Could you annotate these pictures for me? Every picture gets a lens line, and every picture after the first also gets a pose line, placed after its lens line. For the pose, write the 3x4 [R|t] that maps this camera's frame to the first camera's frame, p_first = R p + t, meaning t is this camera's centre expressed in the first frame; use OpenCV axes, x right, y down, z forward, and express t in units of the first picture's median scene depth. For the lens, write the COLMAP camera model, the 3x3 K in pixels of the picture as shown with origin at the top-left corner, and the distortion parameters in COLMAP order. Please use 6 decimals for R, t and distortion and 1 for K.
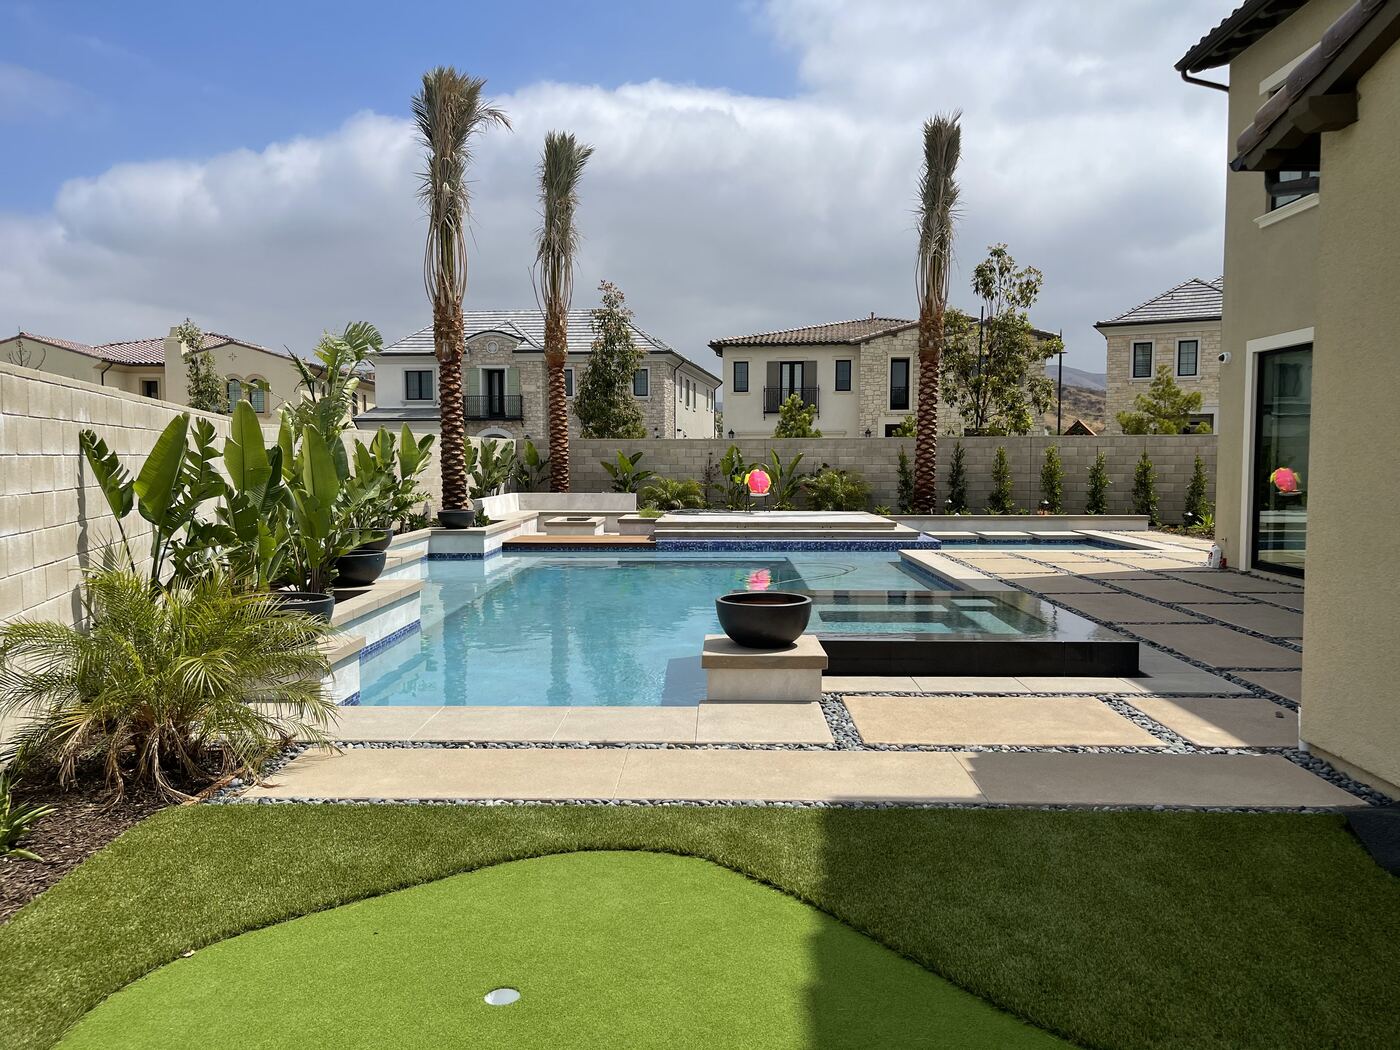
lens RADIAL K [[1036.8, 0, 703.1], [0, 1036.8, 529.1], [0, 0, 1]] dist [0.012222, -0.039695]
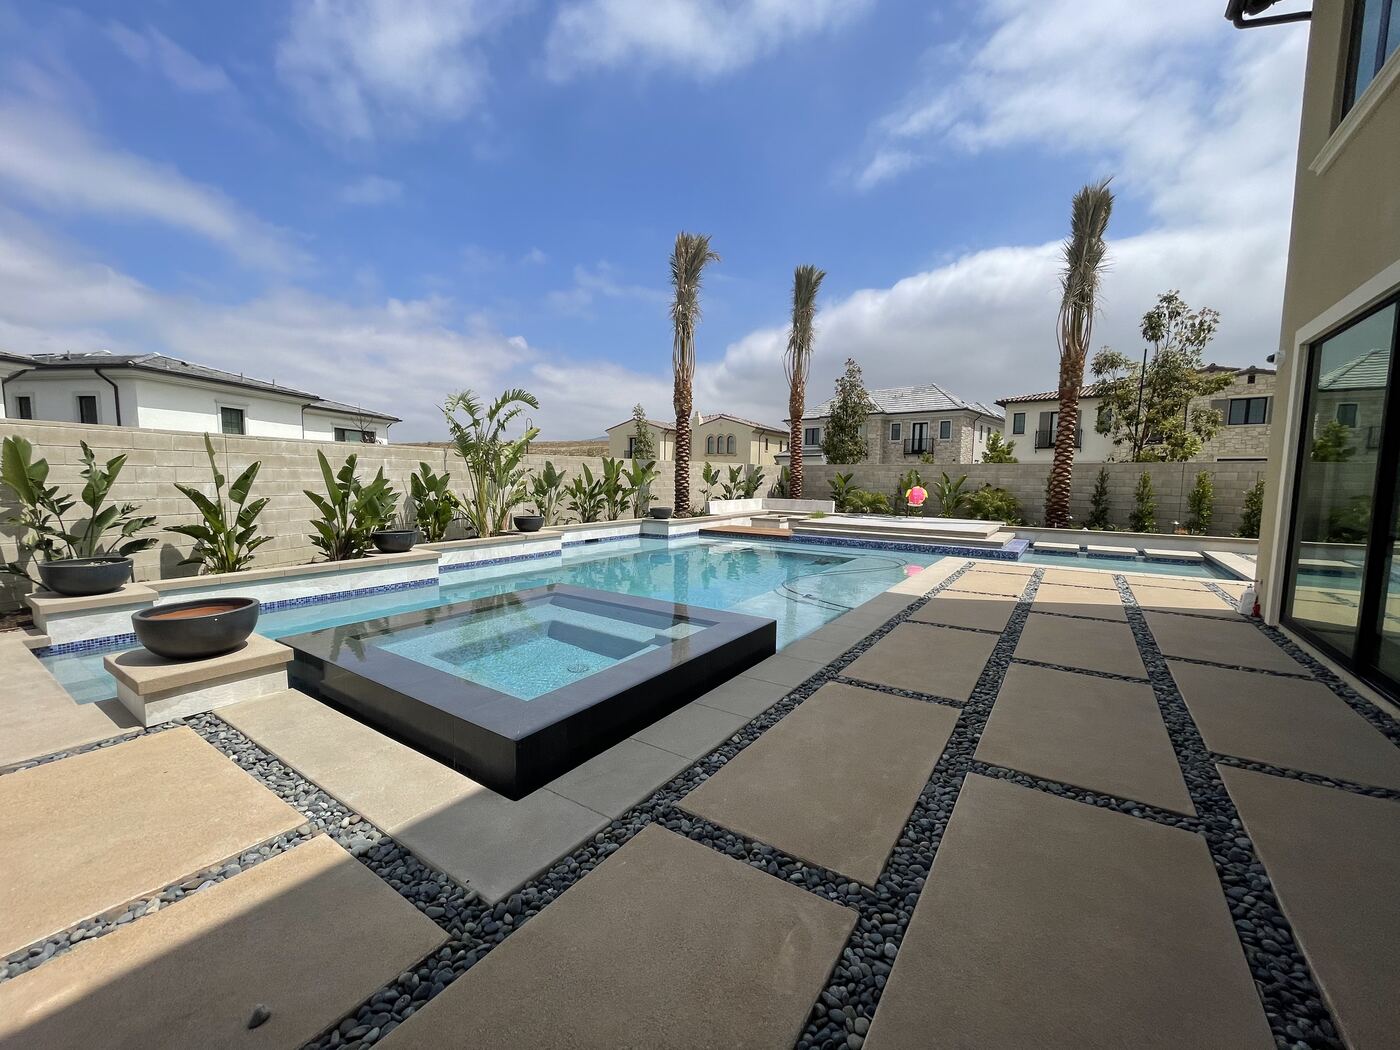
lens RADIAL K [[562.4, 0, 696.9], [0, 562.4, 523.7], [0, 0, 1]] dist [0.001066, -0.000583]
pose [[0.838057, 0.057095, -0.542588, 0.203397], [-0.050241, 0.998360, 0.027453, -0.014160], [0.543265, 0.004253, 0.839550, 0.212552]]
